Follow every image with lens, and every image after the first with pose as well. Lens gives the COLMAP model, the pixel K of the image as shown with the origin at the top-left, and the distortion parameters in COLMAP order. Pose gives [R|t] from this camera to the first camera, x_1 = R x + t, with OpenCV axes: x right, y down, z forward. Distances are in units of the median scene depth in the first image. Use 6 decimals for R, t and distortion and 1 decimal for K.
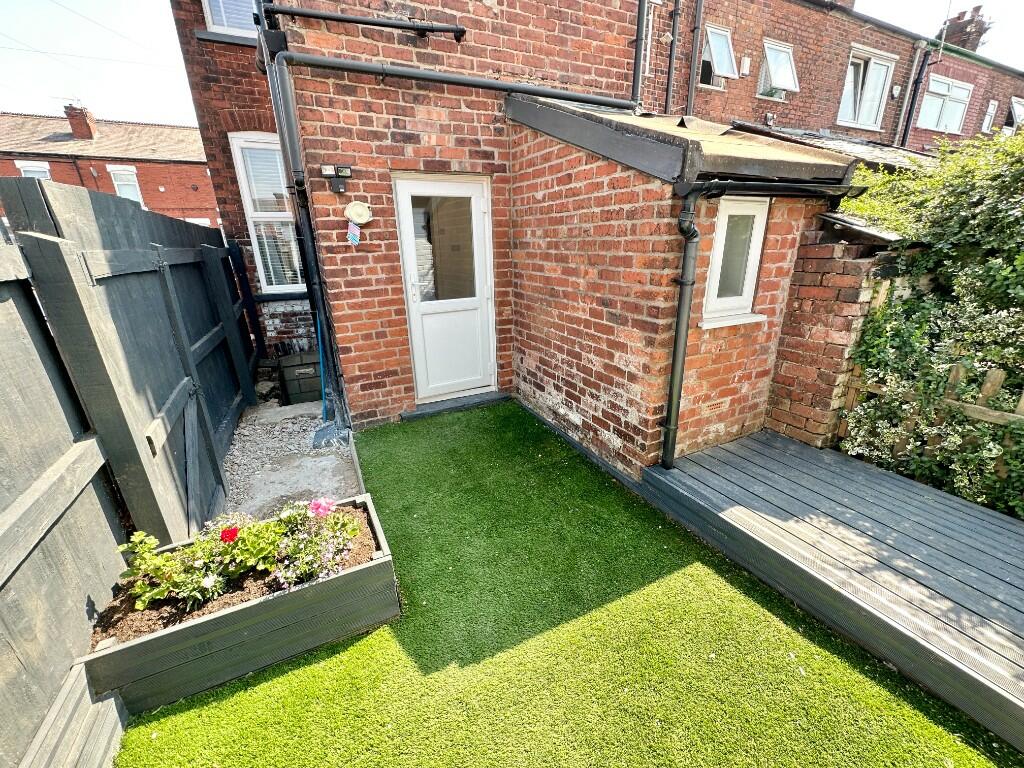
lens RADIAL K [[406.0, 0, 509.1], [0, 406.0, 381.5], [0, 0, 1]] dist [-0.003074, 0.000837]
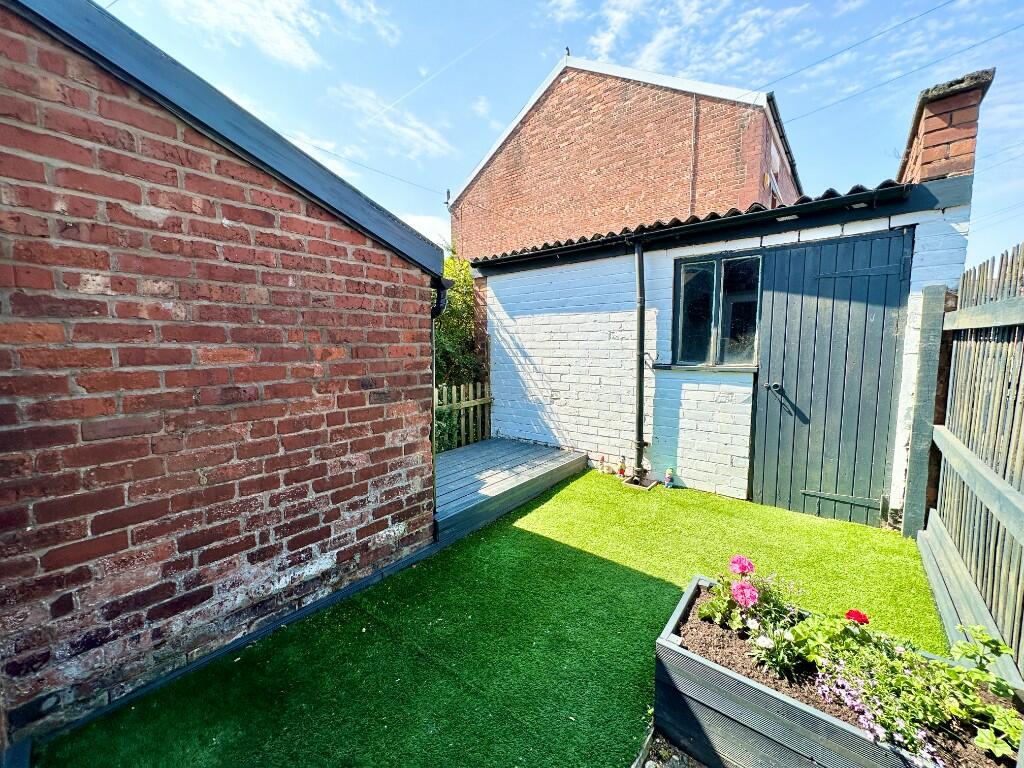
lens RADIAL K [[406.0, 0, 511.1], [0, 406.0, 382.9], [0, 0, 1]] dist [-0.003074, 0.000837]
pose [[-0.406476, -0.073753, 0.910680, -0.624528], [0.307525, 0.927536, 0.212380, -0.264744], [-0.860352, 0.366385, -0.354340, 0.967925]]
